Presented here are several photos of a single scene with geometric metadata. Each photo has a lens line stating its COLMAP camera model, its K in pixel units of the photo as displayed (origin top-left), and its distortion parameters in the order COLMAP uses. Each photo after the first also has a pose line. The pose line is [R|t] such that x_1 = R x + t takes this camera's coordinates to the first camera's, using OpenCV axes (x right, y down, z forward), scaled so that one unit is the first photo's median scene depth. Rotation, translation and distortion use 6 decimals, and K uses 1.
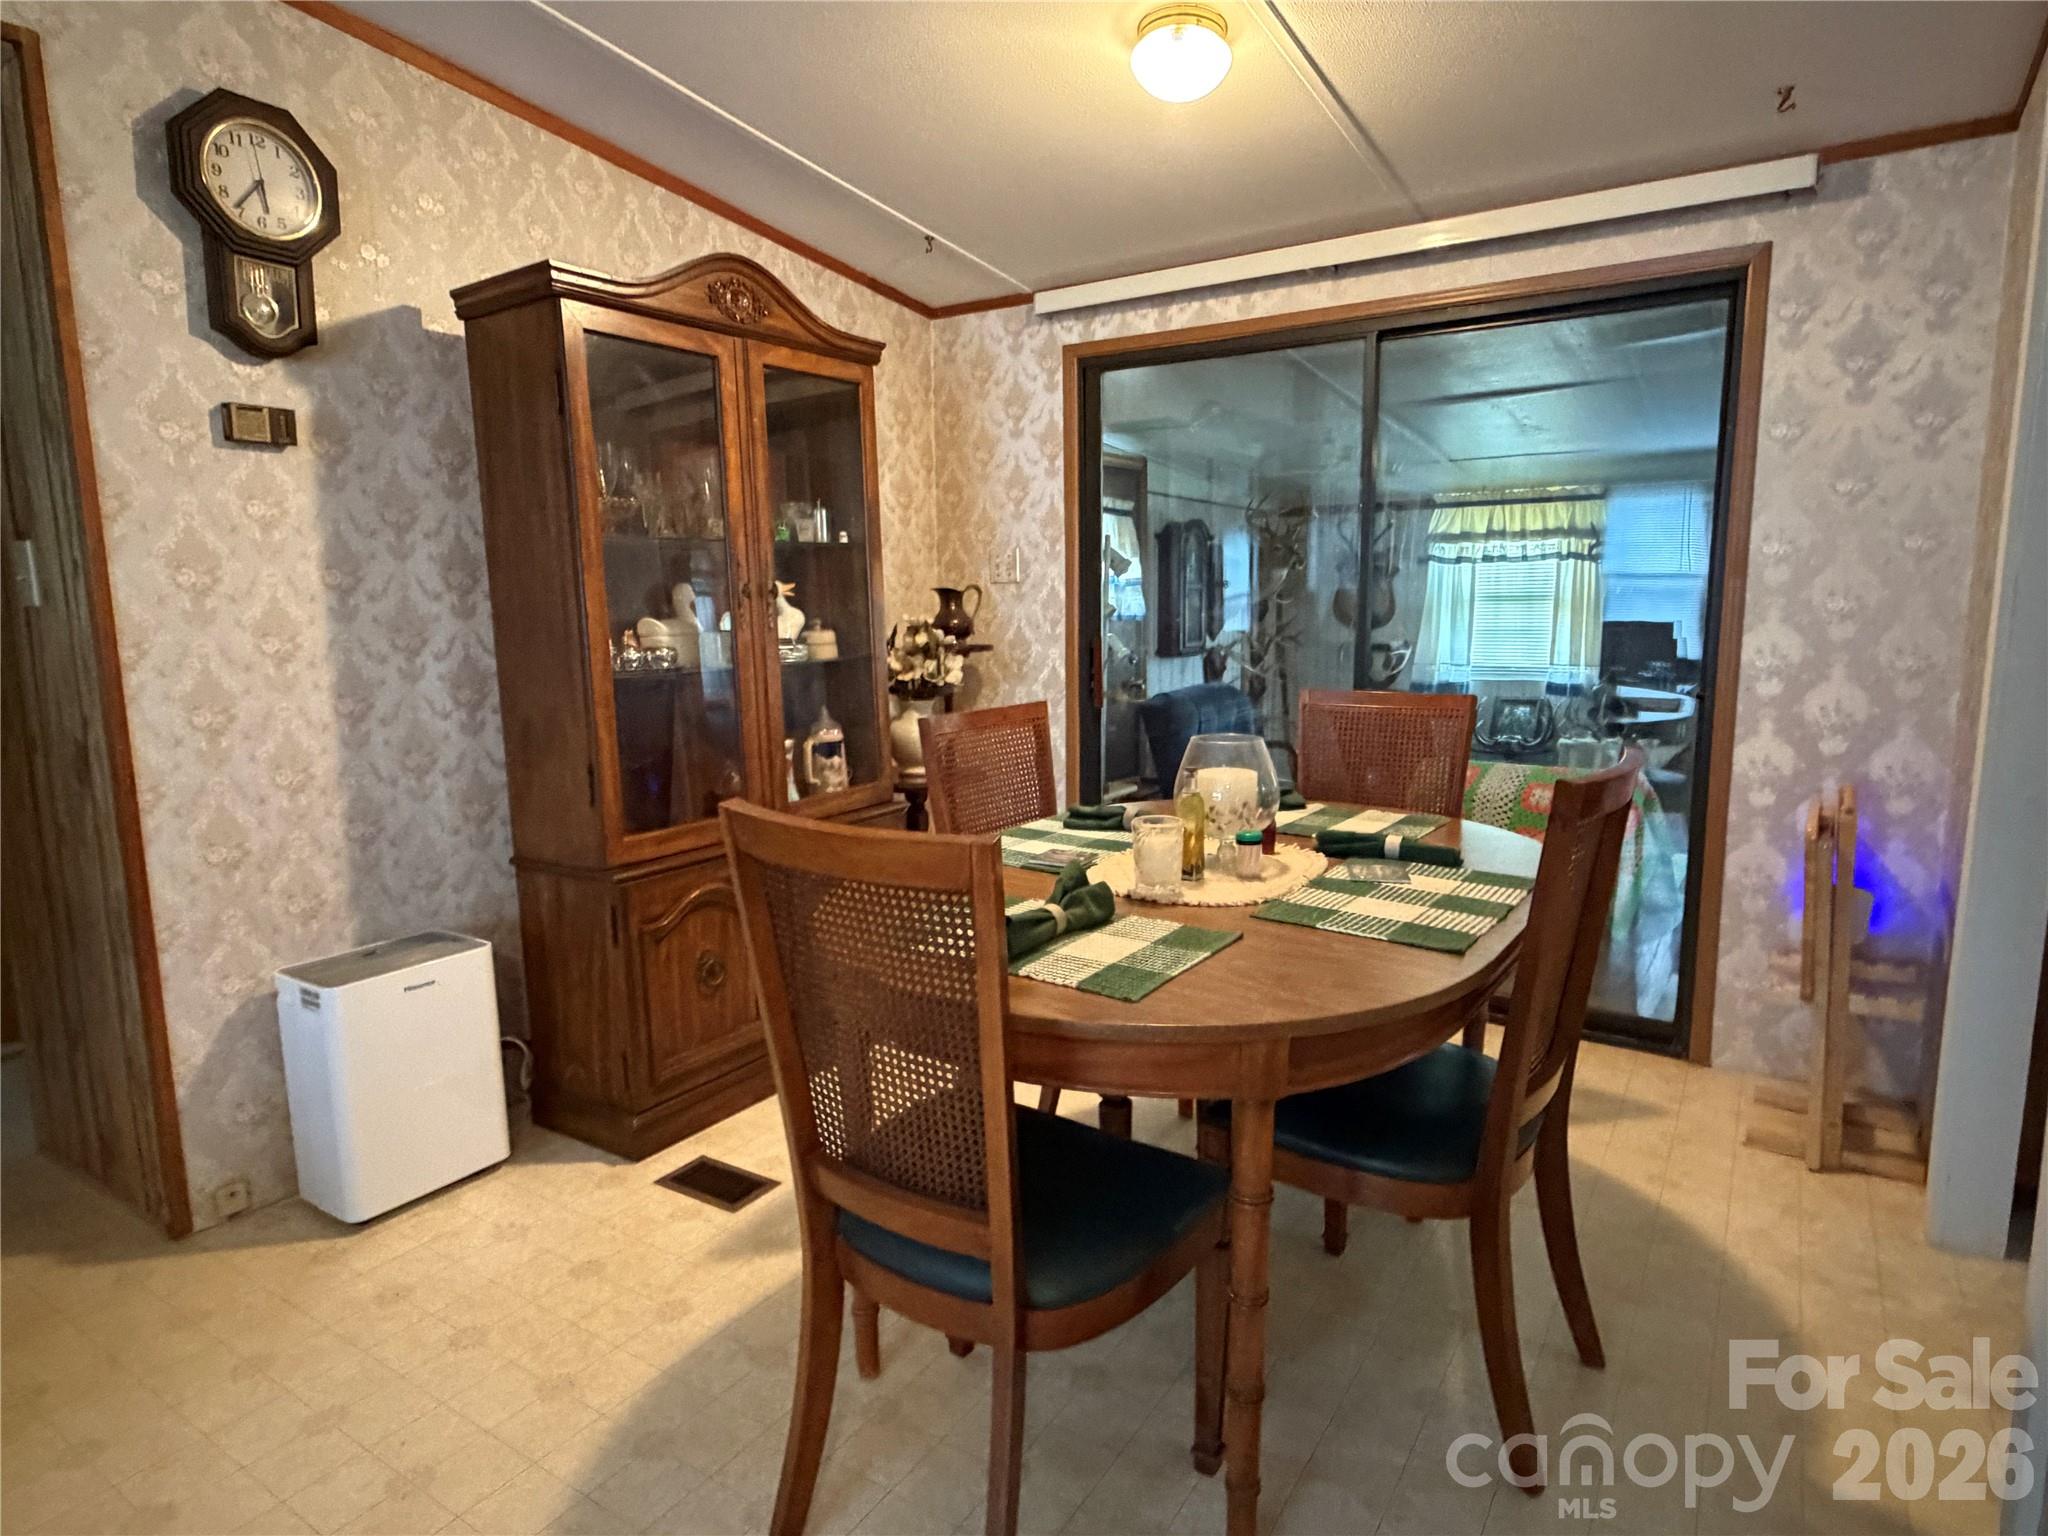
lens RADIAL K [[1158.8, 0, 1016.3], [0, 1158.8, 760.4], [0, 0, 1]] dist [0.000906, 0.002244]
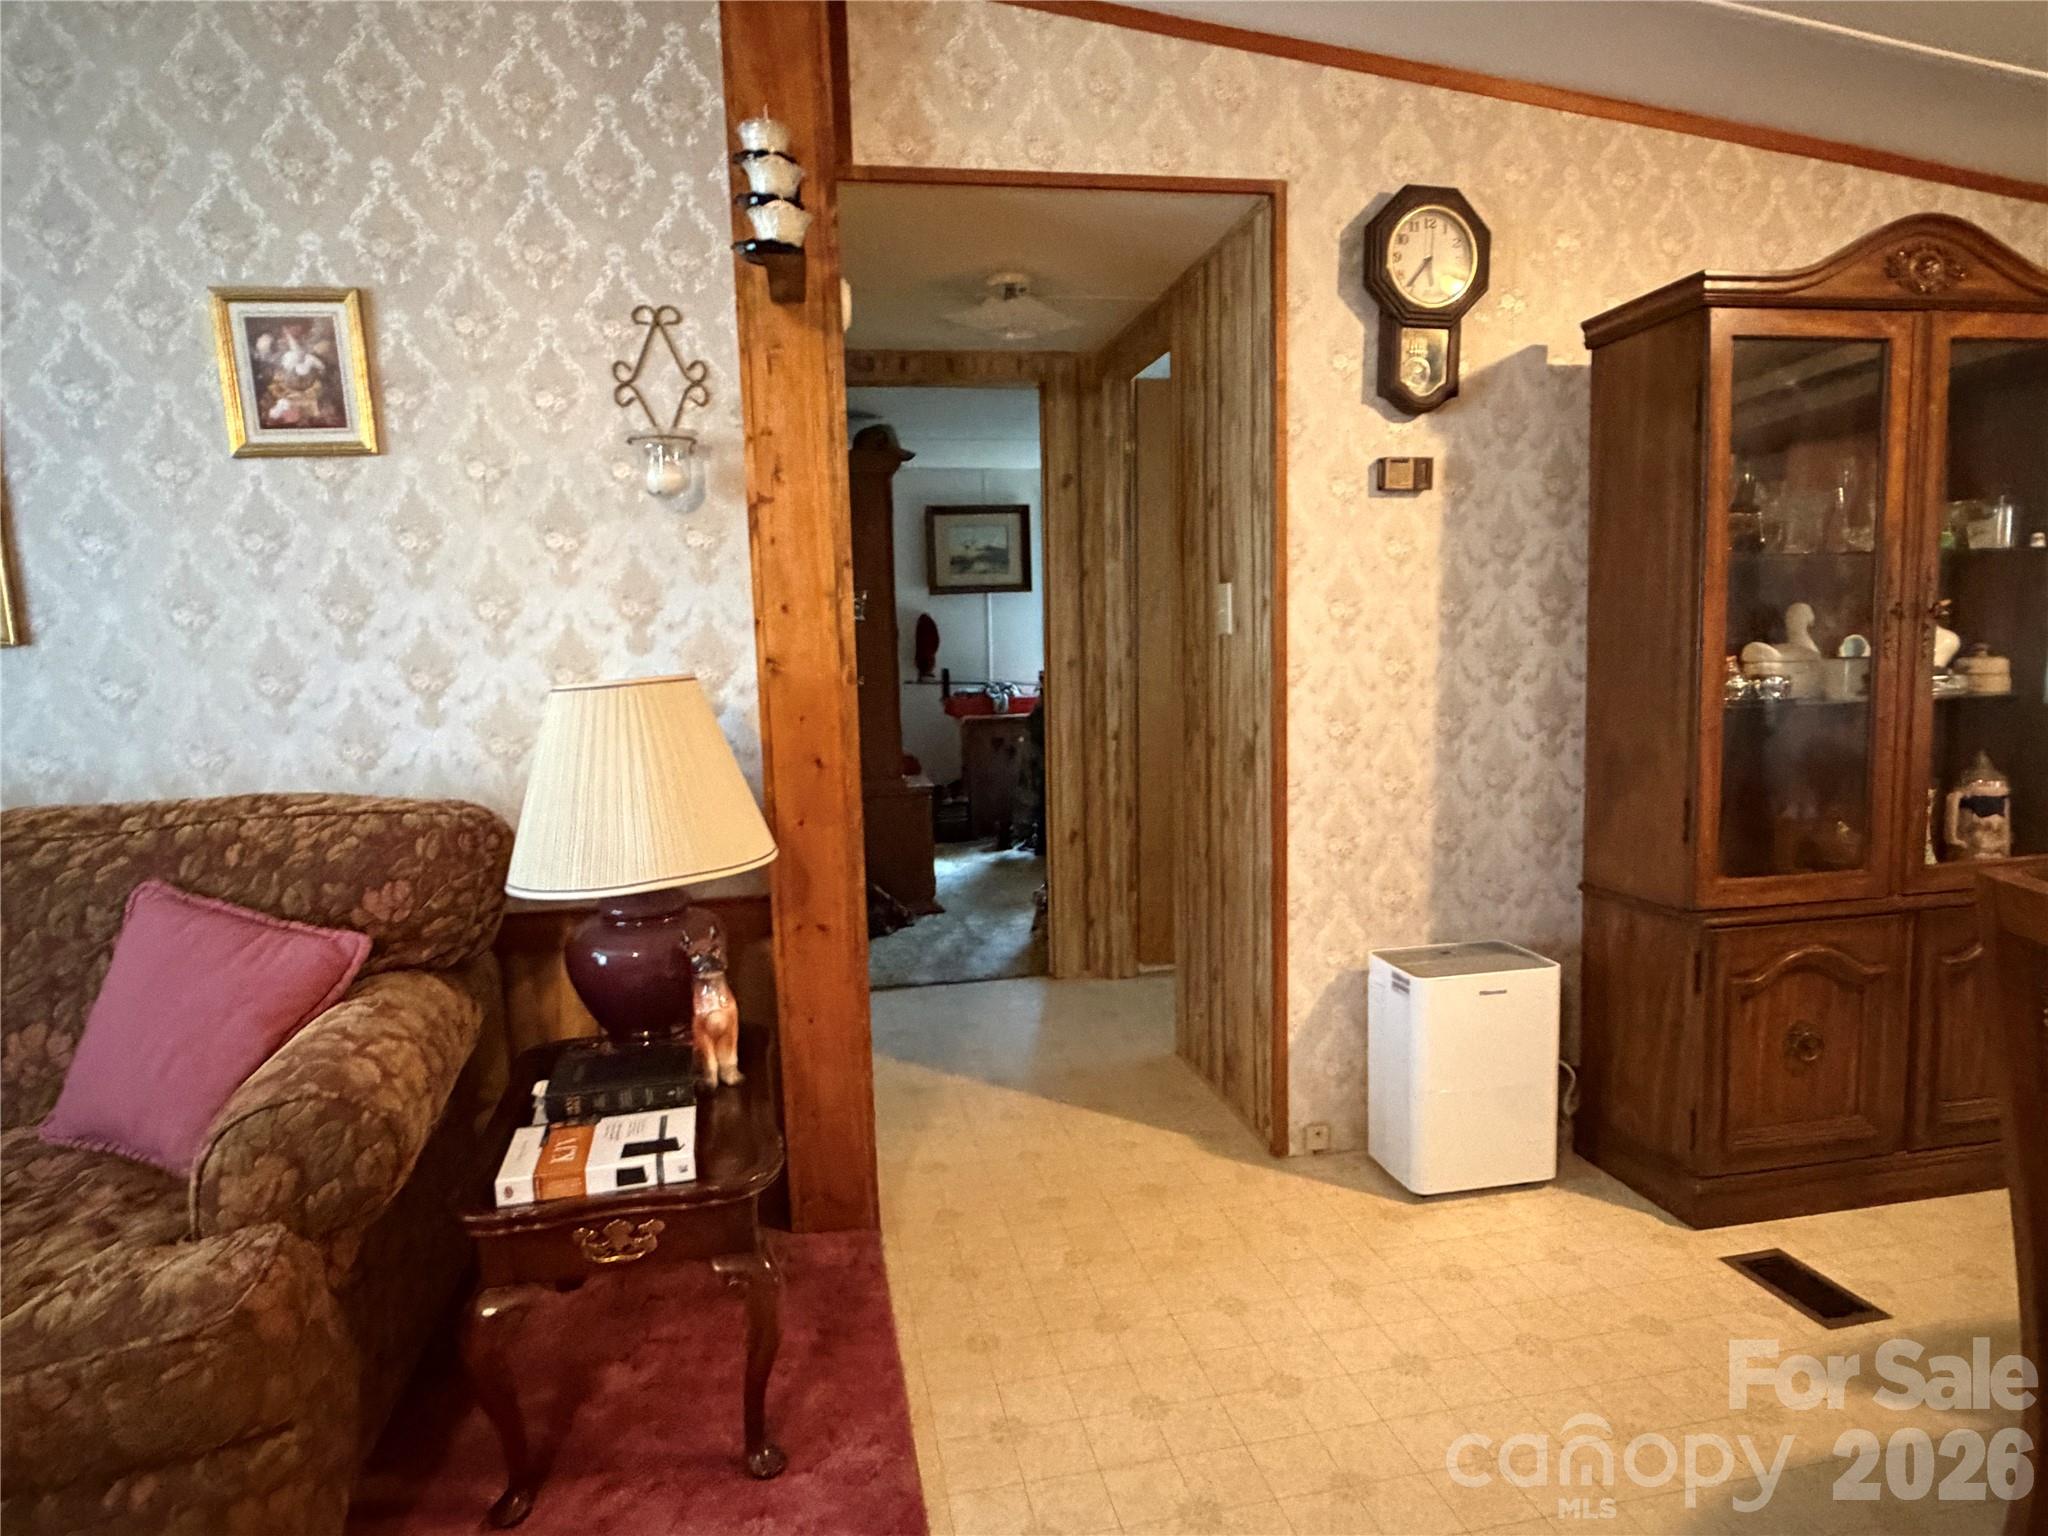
lens RADIAL K [[1160.8, 0, 1018.2], [0, 1160.8, 768.6], [0, 0, 1]] dist [0.002620, 0.001281]
pose [[0.704358, 0.078944, -0.705441, -0.082098], [-0.084008, 0.996083, 0.027589, -0.001056], [0.704856, 0.039830, 0.708231, -0.055297]]
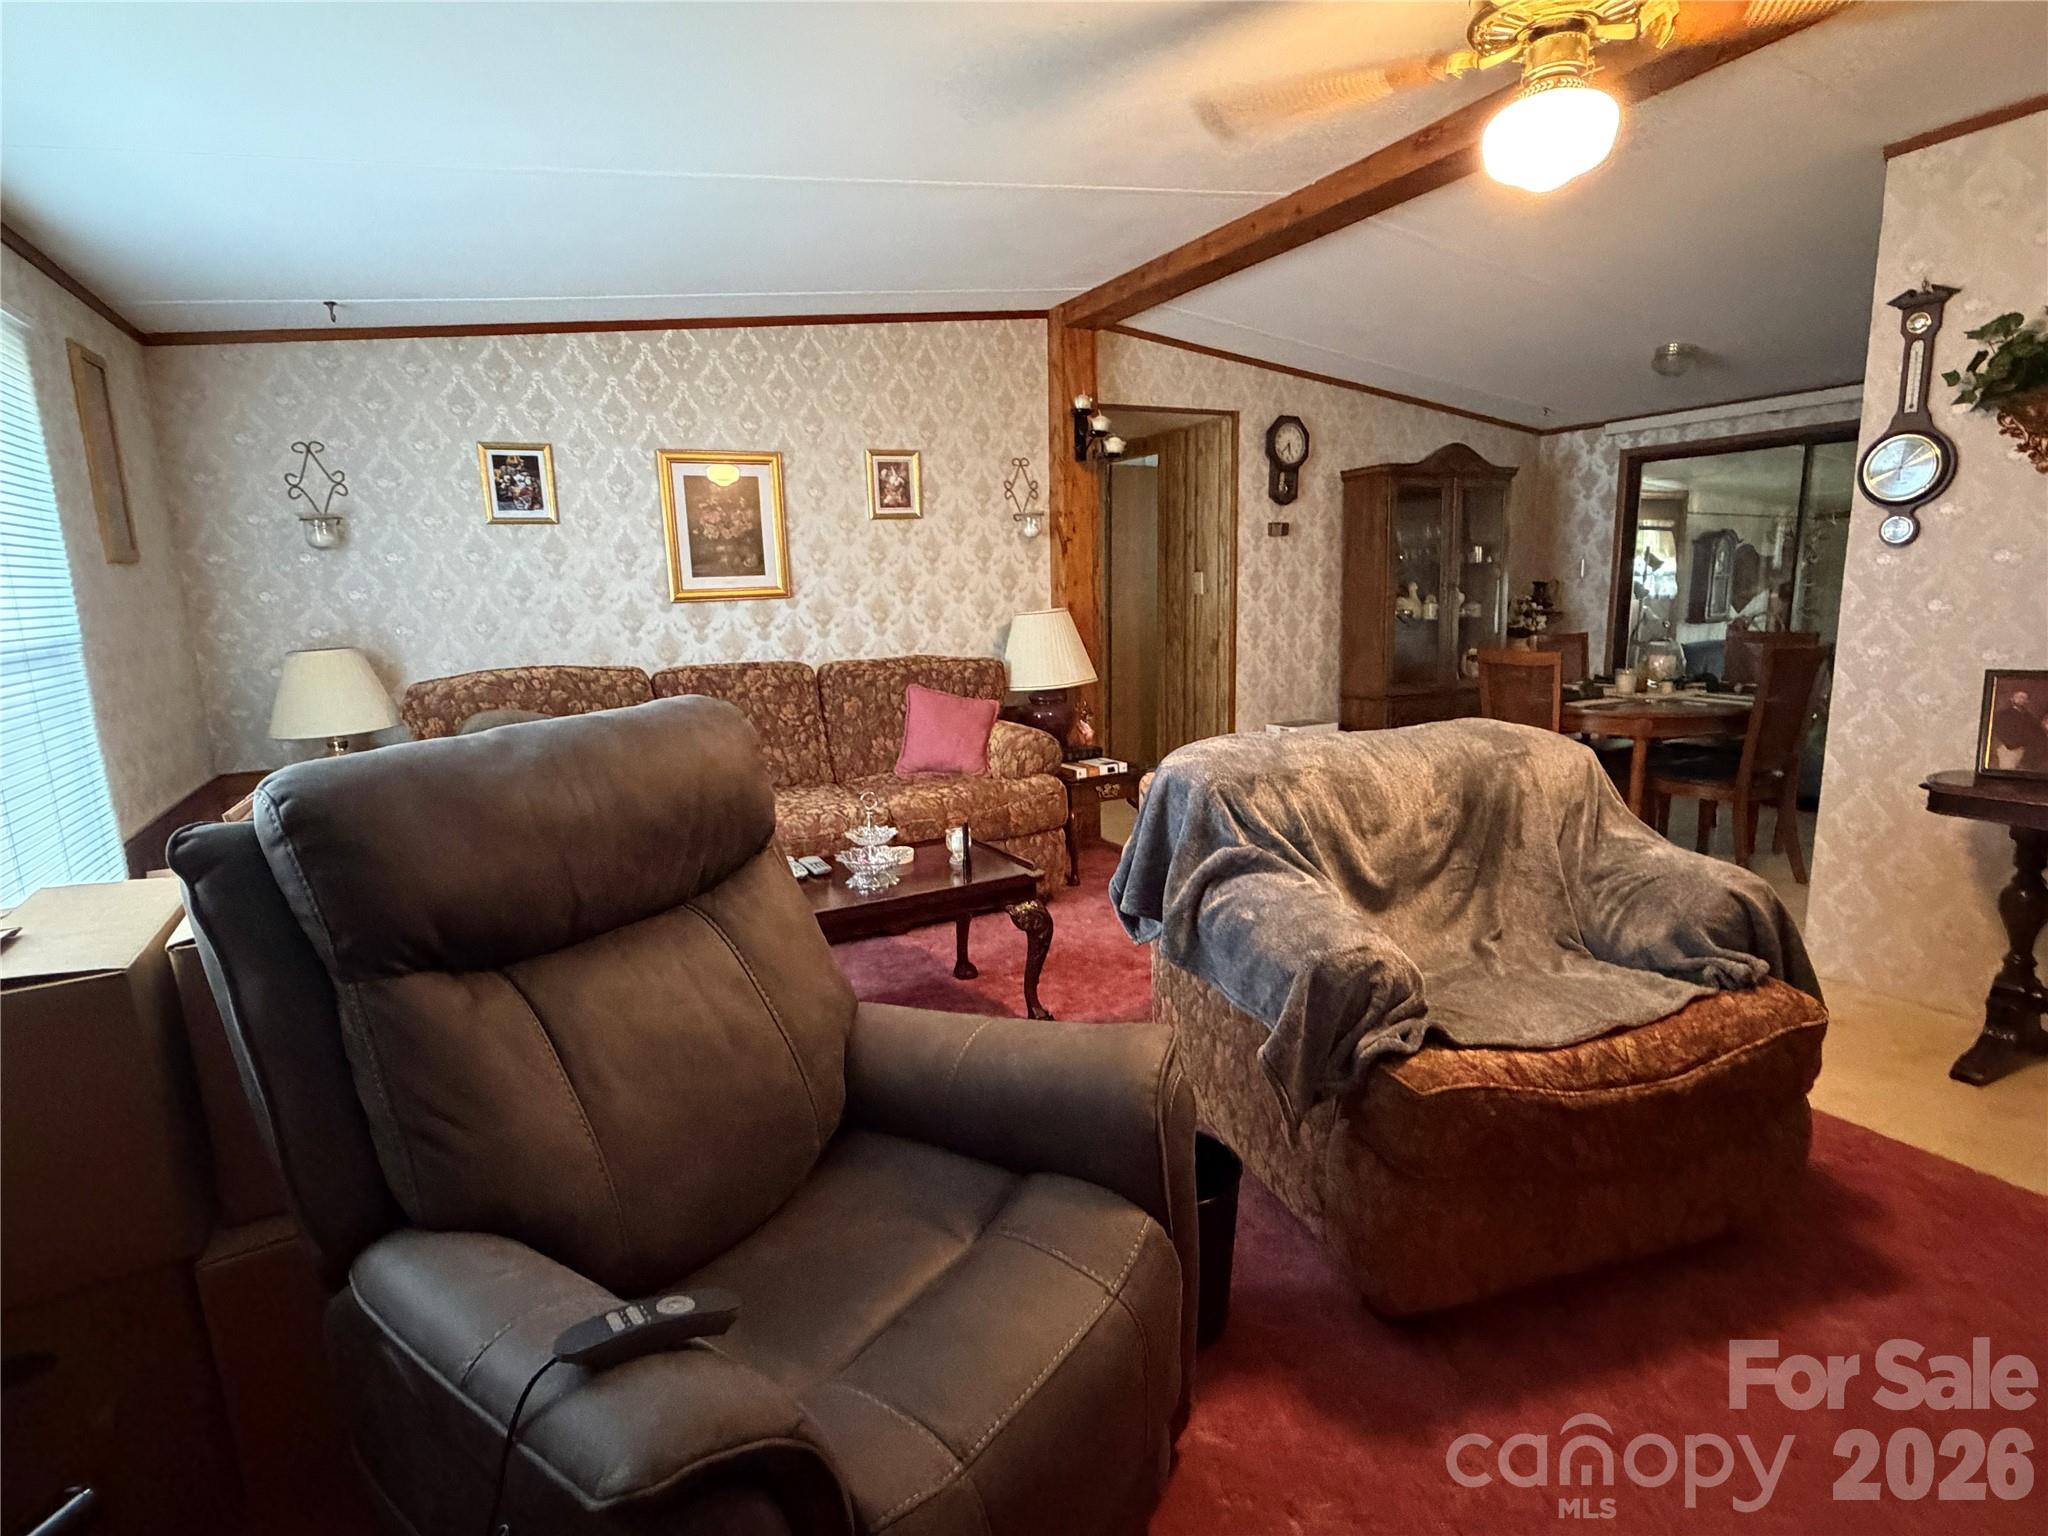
lens RADIAL K [[1027.0, 0, 1023.9], [0, 1027.0, 770.8], [0, 0, 1]] dist [0.001435, 0.000656]
pose [[0.878630, 0.075449, -0.471505, 0.024302], [-0.055221, 0.996868, 0.056614, 0.168505], [0.474300, -0.023706, 0.880044, -1.338574]]
